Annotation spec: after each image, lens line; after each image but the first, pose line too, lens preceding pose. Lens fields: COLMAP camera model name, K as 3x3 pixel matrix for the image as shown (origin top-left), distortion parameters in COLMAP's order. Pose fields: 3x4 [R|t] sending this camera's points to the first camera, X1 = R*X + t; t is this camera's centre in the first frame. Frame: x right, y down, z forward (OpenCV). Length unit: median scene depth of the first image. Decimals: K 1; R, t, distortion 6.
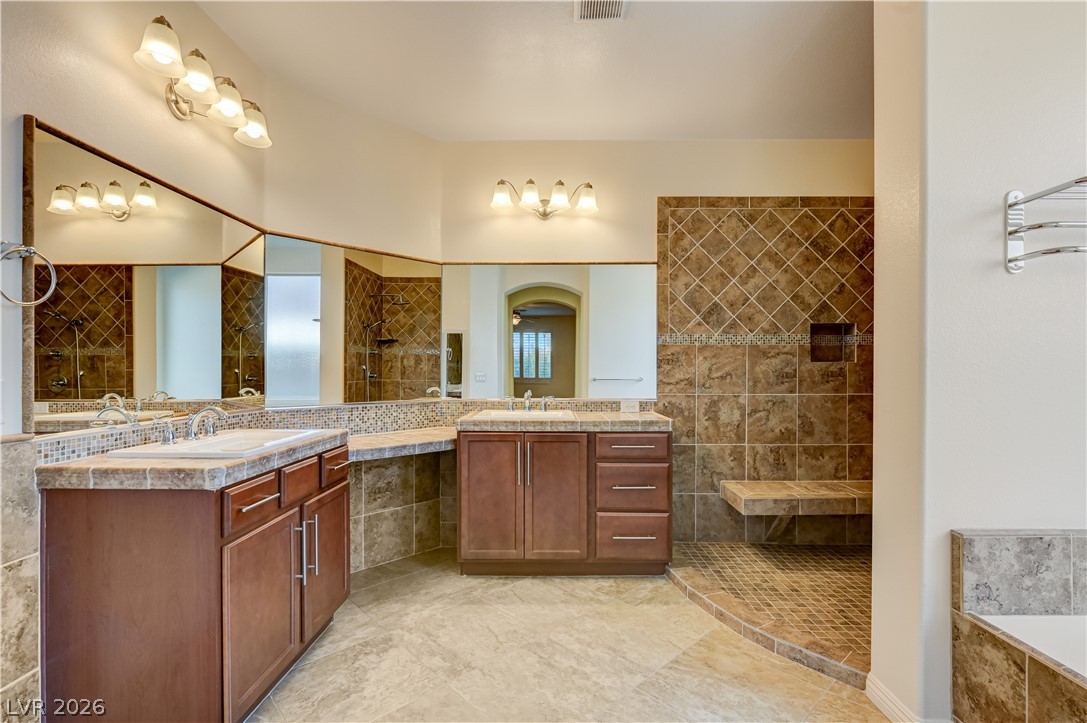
lens RADIAL K [[489.5, 0, 547.1], [0, 489.5, 370.5], [0, 0, 1]] dist [-0.005031, 0.000094]
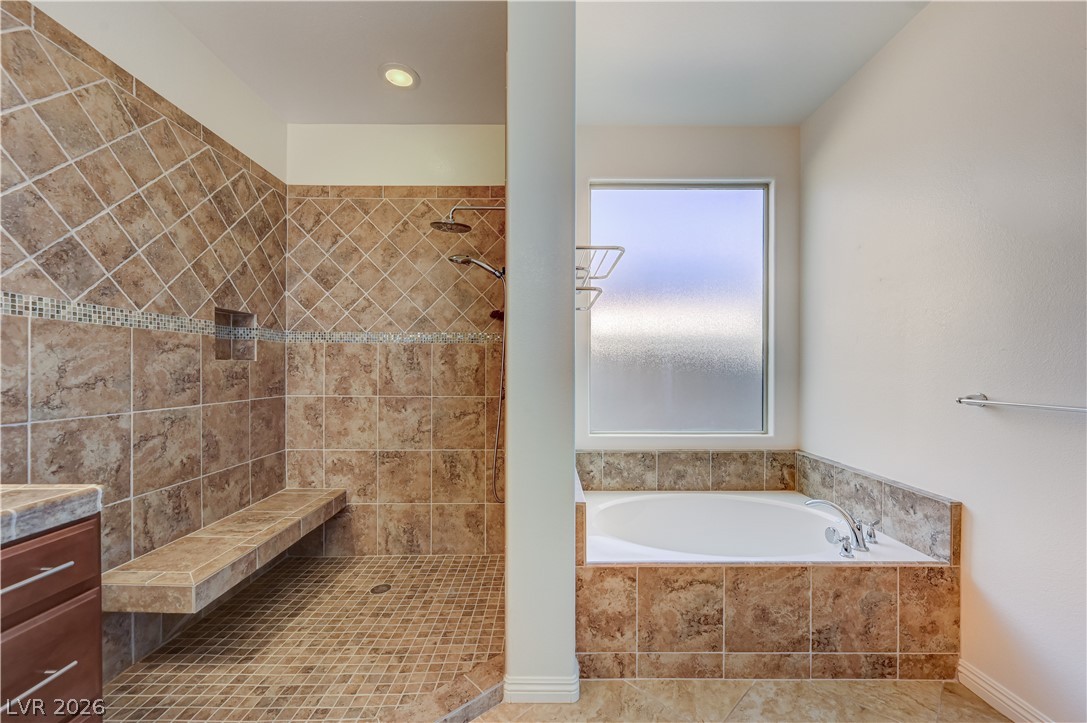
lens RADIAL K [[433.2, 0, 549.4], [0, 433.2, 372.5], [0, 0, 1]] dist [-0.000647, 0.000158]
pose [[-0.007334, -0.008659, 0.999936, -0.131516], [0.003448, 0.999956, 0.008685, -0.002155], [-0.999967, 0.003511, -0.007304, 0.579334]]
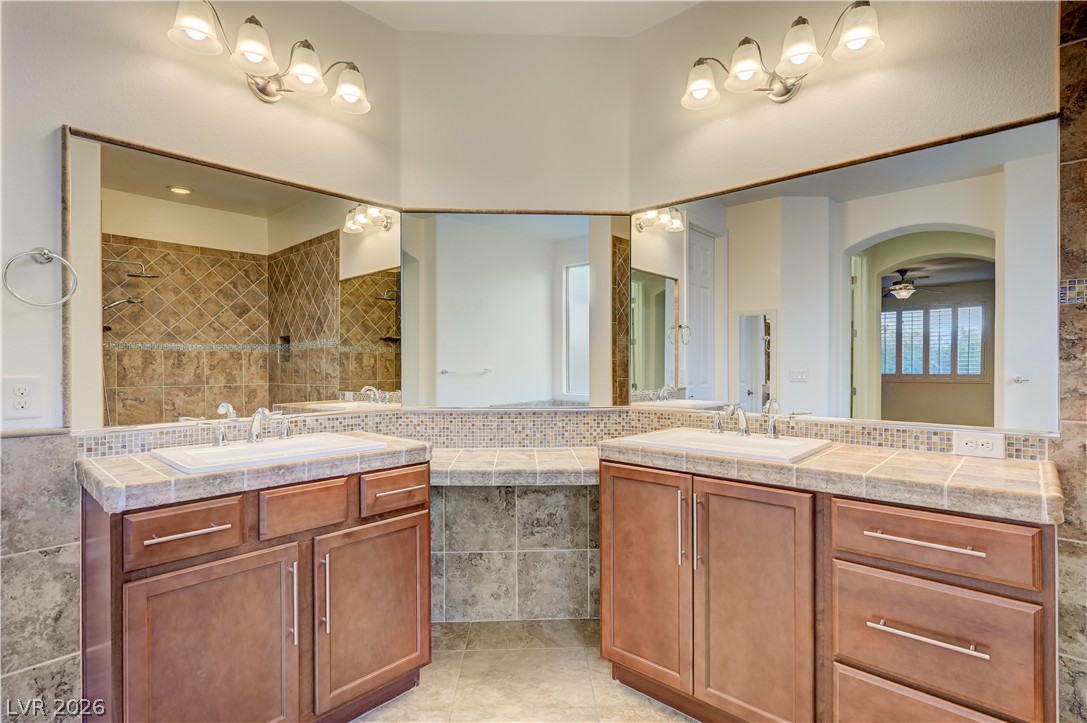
lens RADIAL K [[527.9, 0, 546.2], [0, 527.9, 365.1], [0, 0, 1]] dist [0.001330, -0.000062]
pose [[0.744065, -0.001061, -0.668106, 0.229330], [0.001817, 0.999998, 0.000436, -0.002100], [0.668104, -0.001538, 0.744066, 0.410738]]
